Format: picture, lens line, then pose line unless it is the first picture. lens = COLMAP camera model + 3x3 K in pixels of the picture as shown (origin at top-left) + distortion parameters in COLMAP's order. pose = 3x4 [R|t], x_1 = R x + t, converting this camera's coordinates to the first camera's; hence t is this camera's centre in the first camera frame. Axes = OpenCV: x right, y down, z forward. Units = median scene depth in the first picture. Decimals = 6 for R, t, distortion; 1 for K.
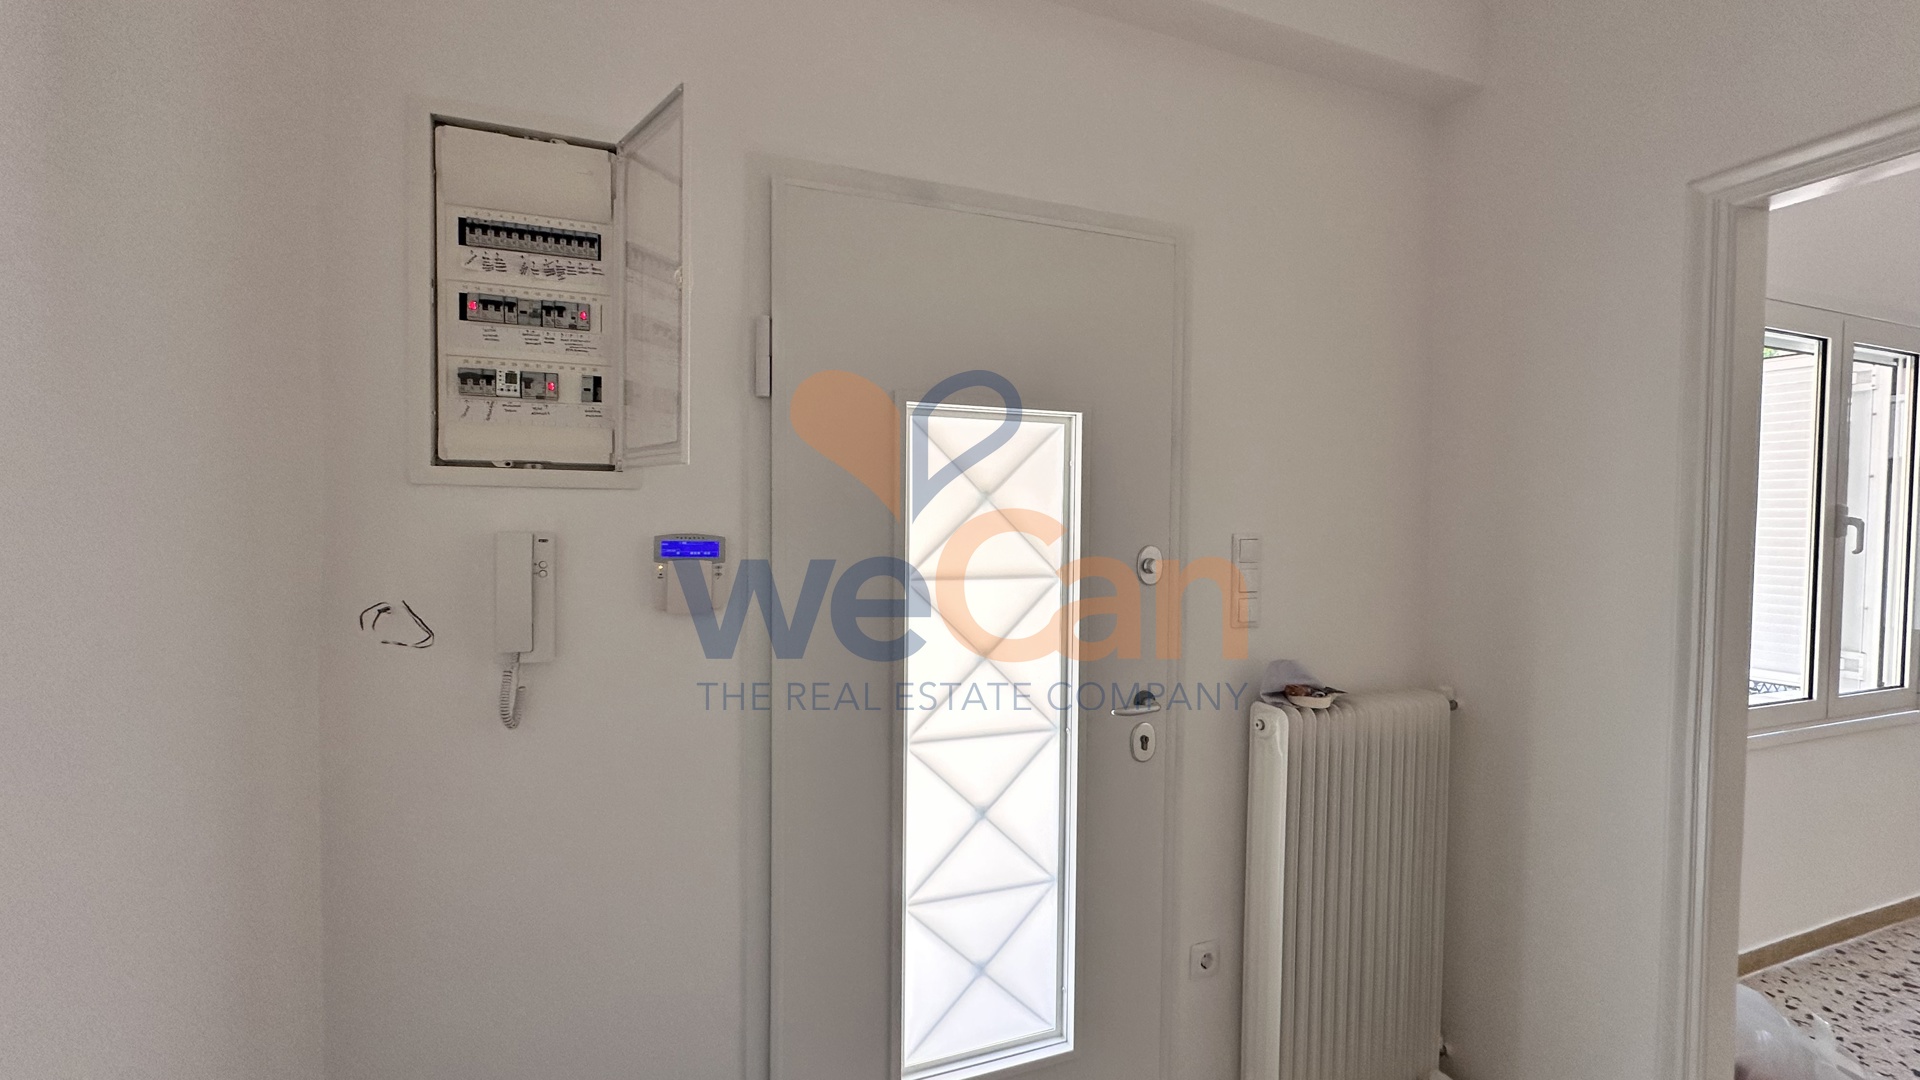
lens RADIAL K [[770.6, 0, 961.6], [0, 770.6, 541.4], [0, 0, 1]] dist [-0.004183, 0.001404]
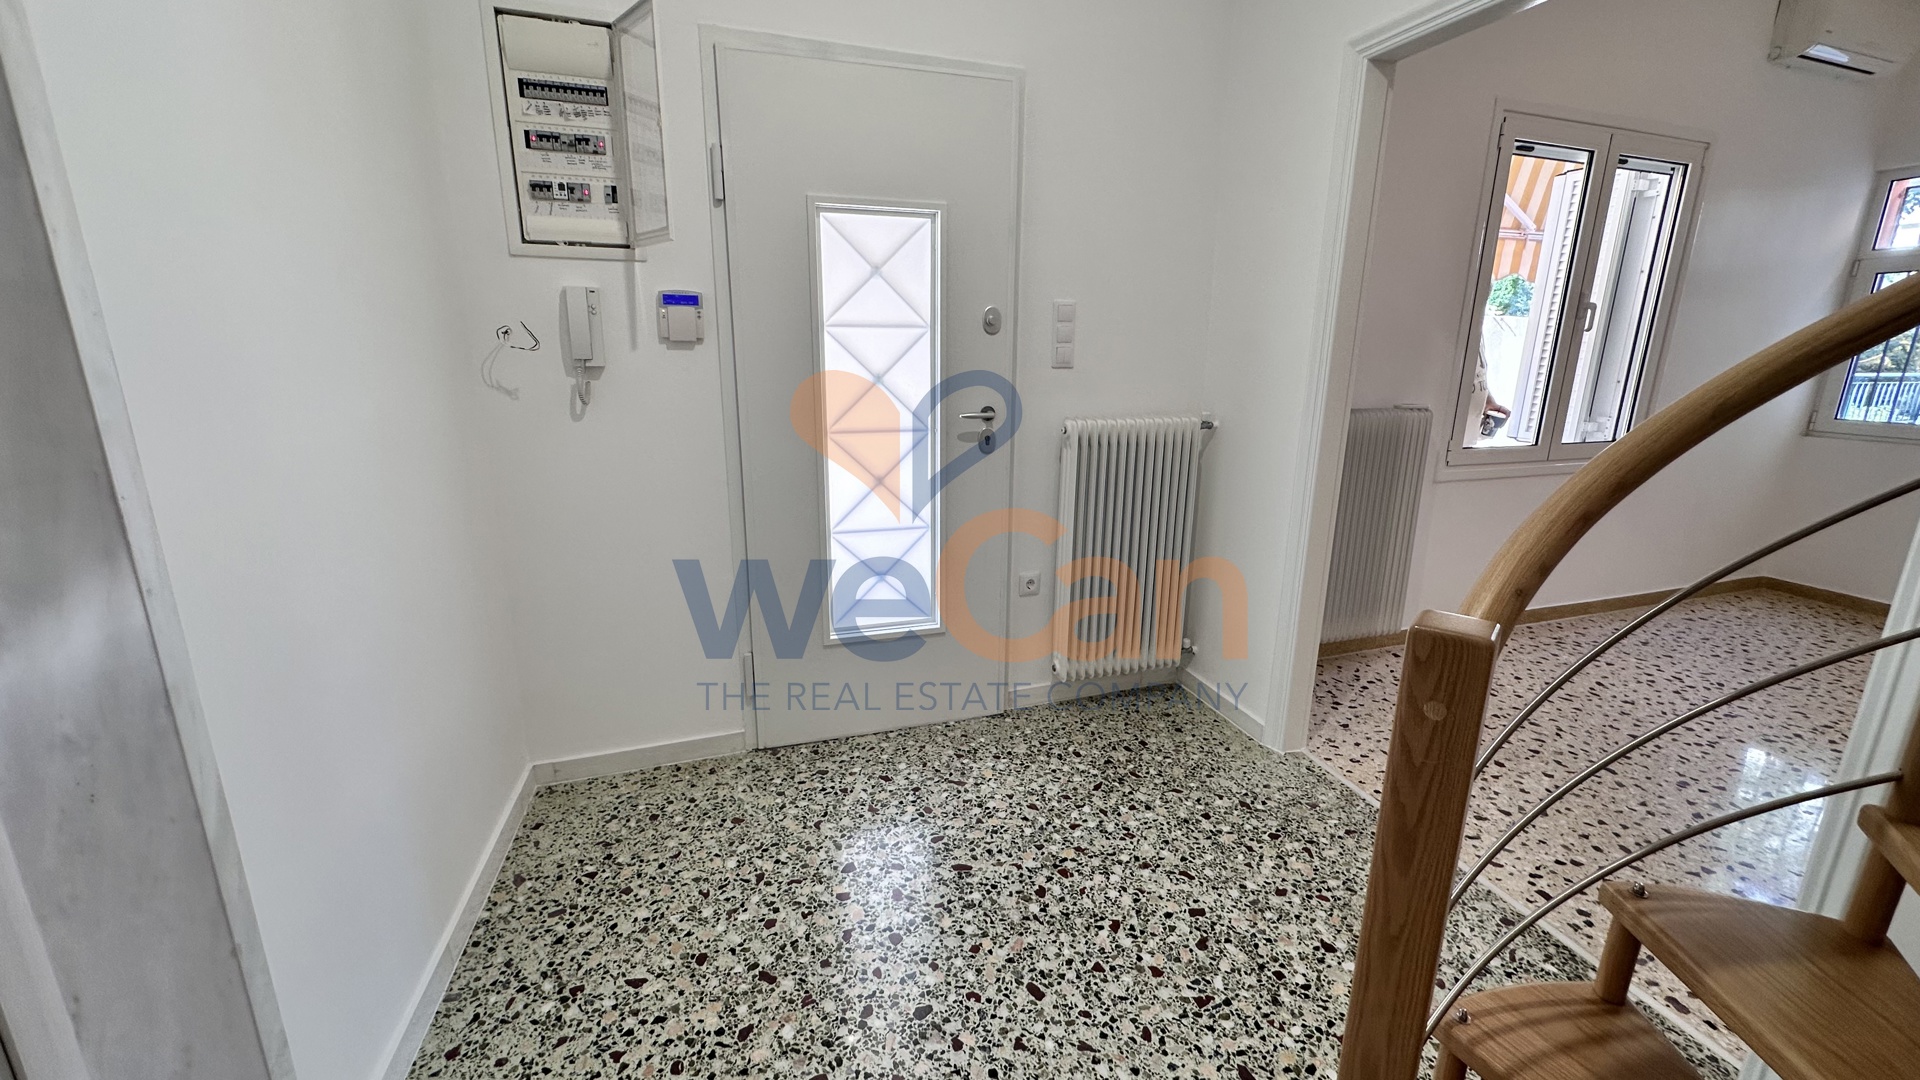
lens RADIAL K [[770.6, 0, 964.2], [0, 770.6, 537.4], [0, 0, 1]] dist [-0.004183, 0.001404]
pose [[0.999963, 0.002662, -0.008151, 0.269743], [-0.000805, 0.975529, 0.219871, 0.146374], [0.008537, -0.219856, 0.975495, -0.714879]]
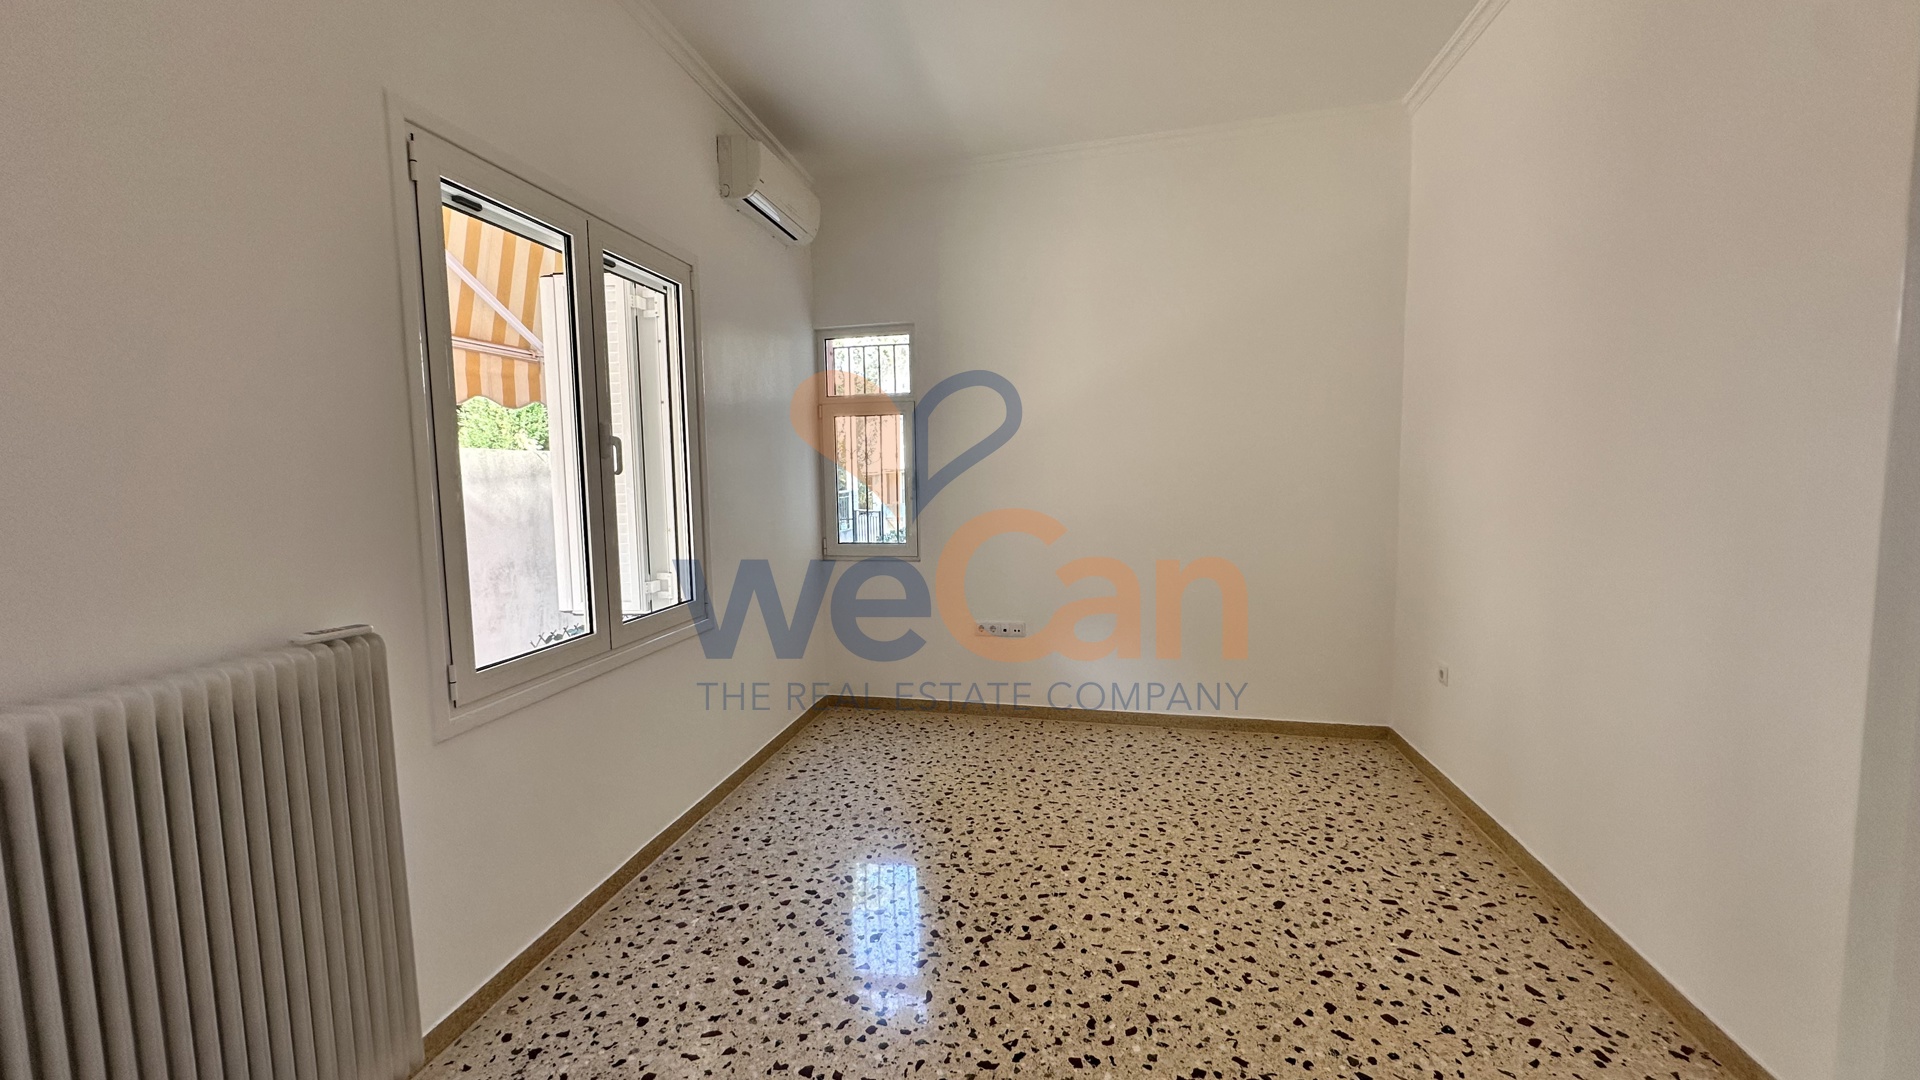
lens RADIAL K [[770.6, 0, 966.0], [0, 770.6, 538.7], [0, 0, 1]] dist [-0.004183, 0.001404]
pose [[0.494380, -0.095094, 0.864029, 1.131601], [0.043789, 0.995461, 0.084503, 0.068196], [-0.868142, -0.003942, 0.496299, 0.312733]]
